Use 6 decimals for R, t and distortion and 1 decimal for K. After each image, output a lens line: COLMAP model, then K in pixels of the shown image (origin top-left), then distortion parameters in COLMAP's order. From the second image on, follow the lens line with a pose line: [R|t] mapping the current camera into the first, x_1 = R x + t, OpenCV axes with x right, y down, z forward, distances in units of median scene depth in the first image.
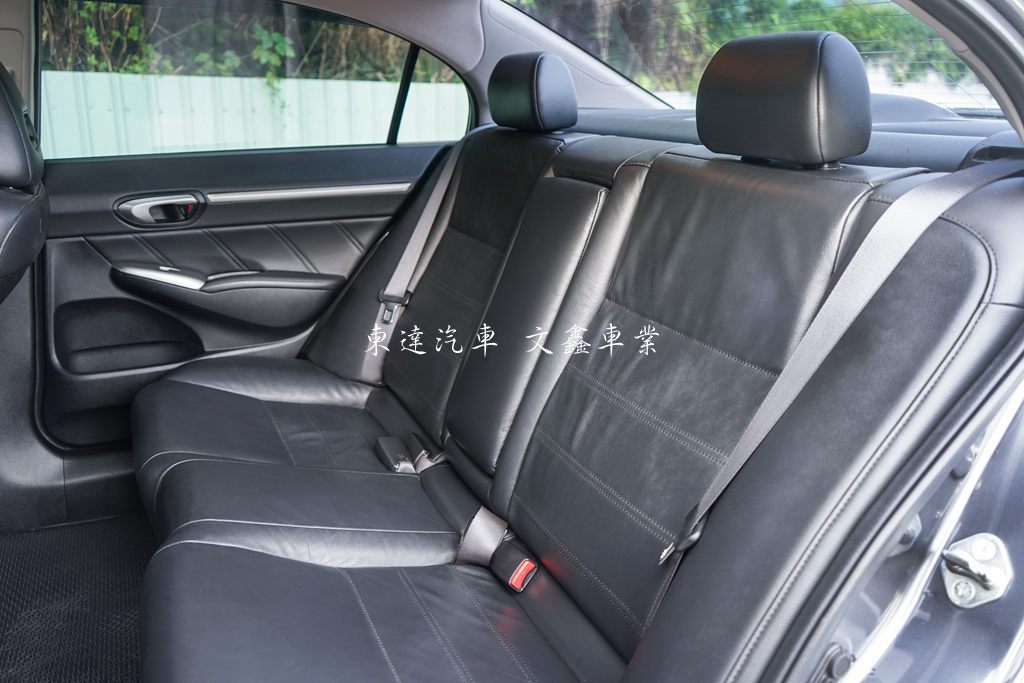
lens RADIAL K [[825.2, 0, 512.0], [0, 825.2, 341.5], [0, 0, 1]] dist [-0.000662, 0.004131]
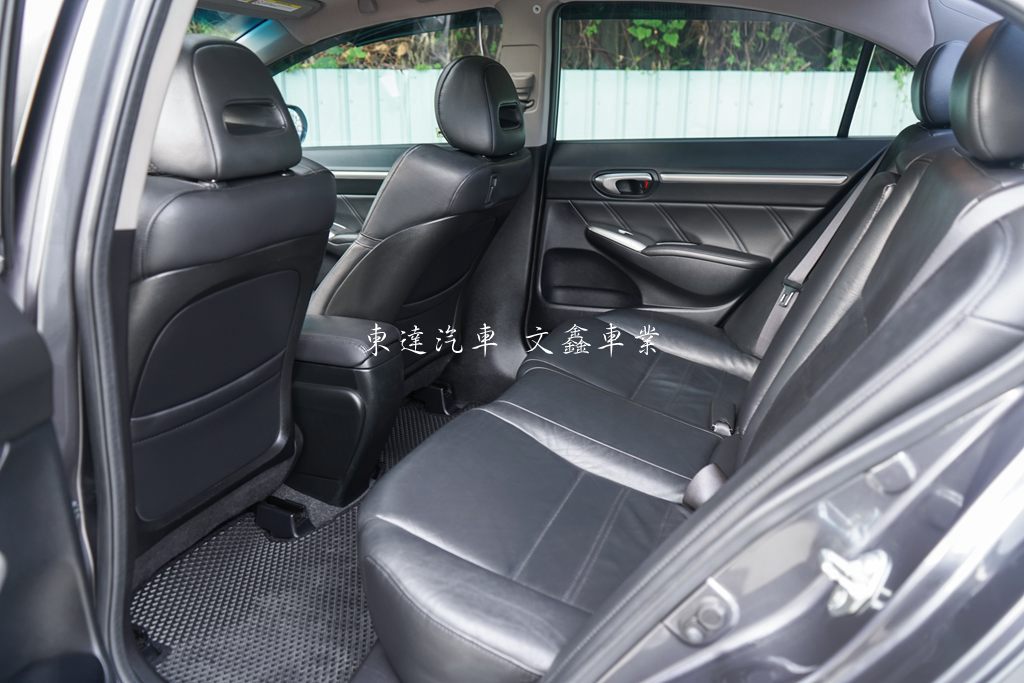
lens RADIAL K [[825.2, 0, 512.0], [0, 825.2, 341.5], [0, 0, 1]] dist [-0.000662, 0.004131]
pose [[0.697746, 0.199335, -0.688052, 0.339180], [-0.195031, 0.977082, 0.085290, -0.000742], [0.689284, 0.074681, 0.720631, 0.006779]]
